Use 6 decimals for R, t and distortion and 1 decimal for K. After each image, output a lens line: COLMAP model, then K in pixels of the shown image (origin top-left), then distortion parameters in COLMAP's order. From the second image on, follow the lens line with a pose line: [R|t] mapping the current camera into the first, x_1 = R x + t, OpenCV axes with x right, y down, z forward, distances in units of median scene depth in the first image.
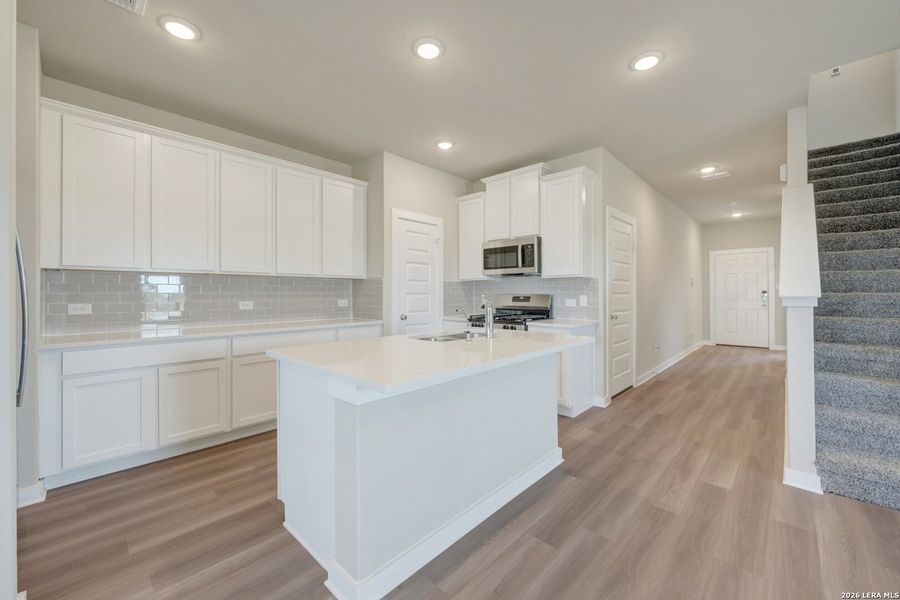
lens RADIAL K [[353.9, 0, 452.4], [0, 353.9, 294.9], [0, 0, 1]] dist [-0.000444, 0.000022]
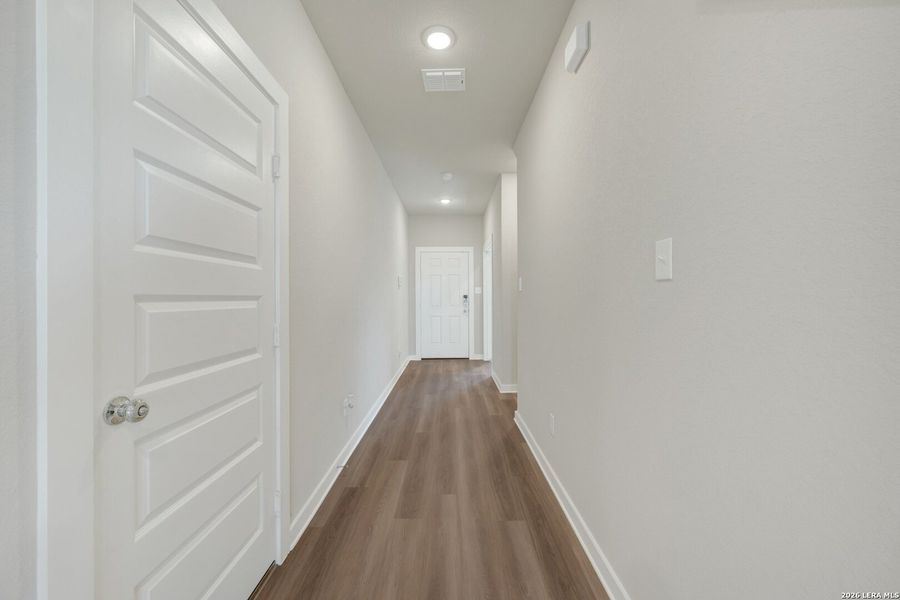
lens RADIAL K [[353.9, 0, 452.4], [0, 353.9, 294.9], [0, 0, 1]] dist [-0.000444, 0.000022]
pose [[0.721803, 0.008612, 0.692045, 0.389884], [-0.001409, 0.999939, -0.010974, -0.003343], [-0.692097, 0.006946, 0.721771, 0.617495]]
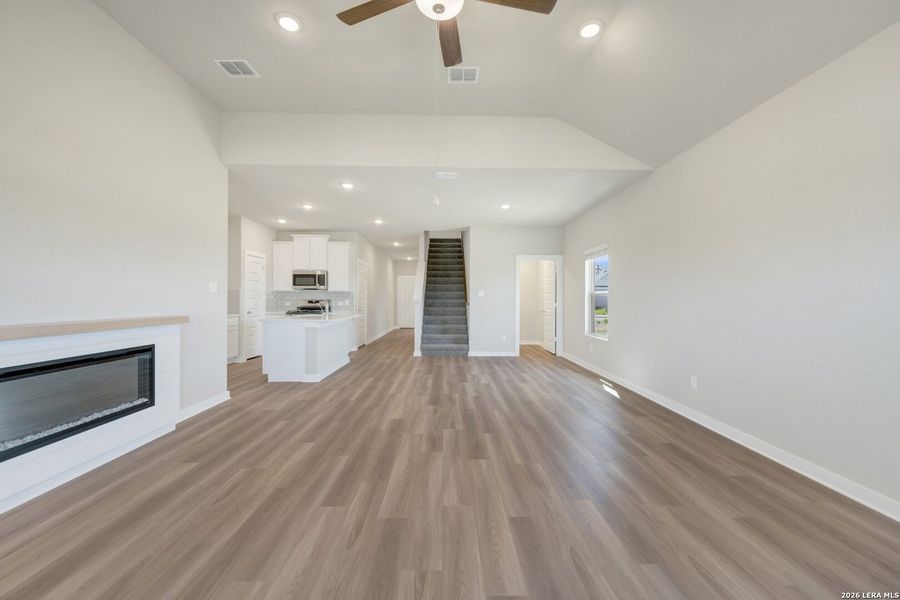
lens RADIAL K [[353.4, 0, 453.7], [0, 353.4, 298.0], [0, 0, 1]] dist [-0.000614, -0.000081]
pose [[0.709460, 0.008191, 0.704698, -0.567338], [-0.003738, 0.999962, -0.007859, 0.002840], [-0.704736, 0.002942, 0.709464, -0.805008]]
